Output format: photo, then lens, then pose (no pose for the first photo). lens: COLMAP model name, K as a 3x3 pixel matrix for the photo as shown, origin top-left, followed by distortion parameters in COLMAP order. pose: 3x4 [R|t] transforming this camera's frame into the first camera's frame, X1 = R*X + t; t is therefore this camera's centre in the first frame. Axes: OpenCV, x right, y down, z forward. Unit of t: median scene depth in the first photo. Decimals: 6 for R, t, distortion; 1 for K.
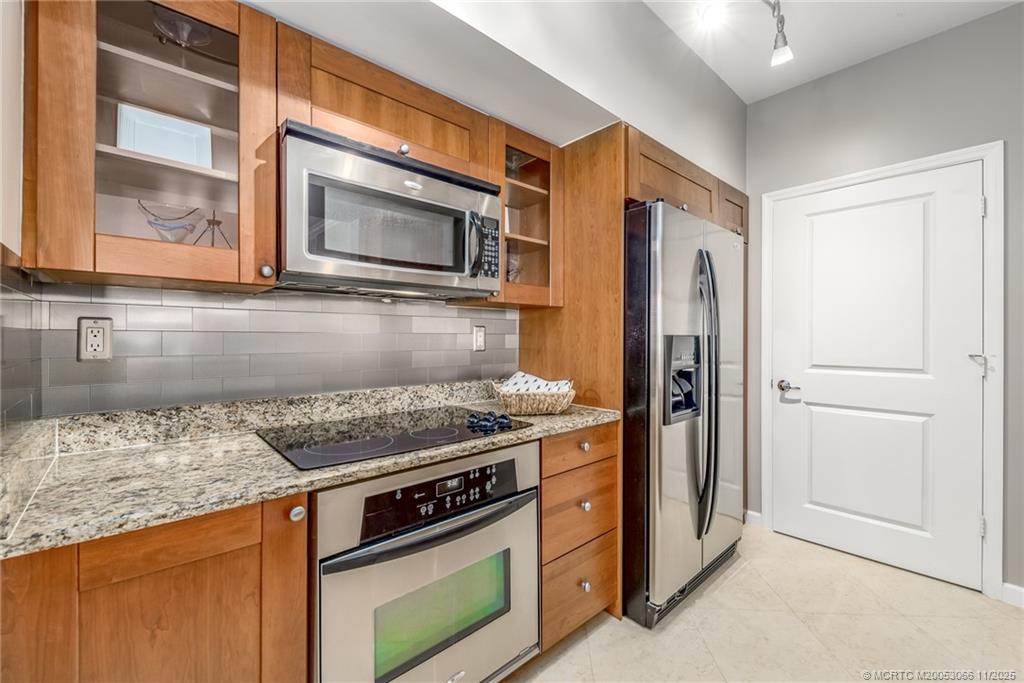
lens RADIAL K [[424.2, 0, 512.8], [0, 424.2, 338.6], [0, 0, 1]] dist [0.006170, -0.000292]
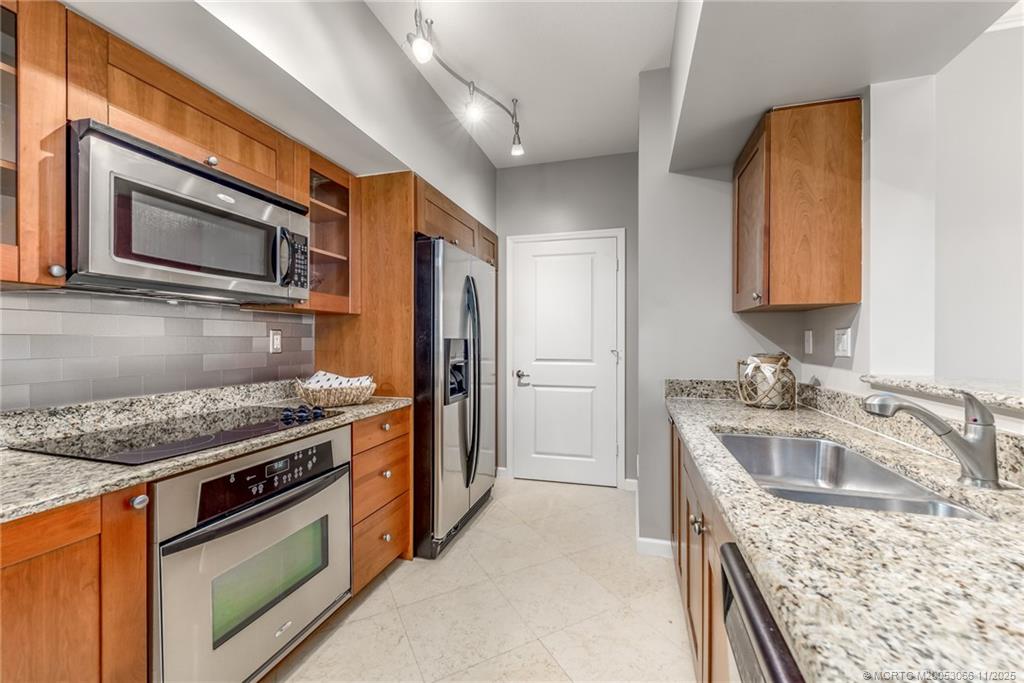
lens RADIAL K [[424.2, 0, 512.3], [0, 424.2, 340.8], [0, 0, 1]] dist [0.006170, -0.000292]
pose [[0.855948, -0.001291, 0.517061, -0.156022], [0.001971, 0.999998, -0.000765, 0.000281], [-0.517059, 0.001674, 0.855948, -0.265431]]
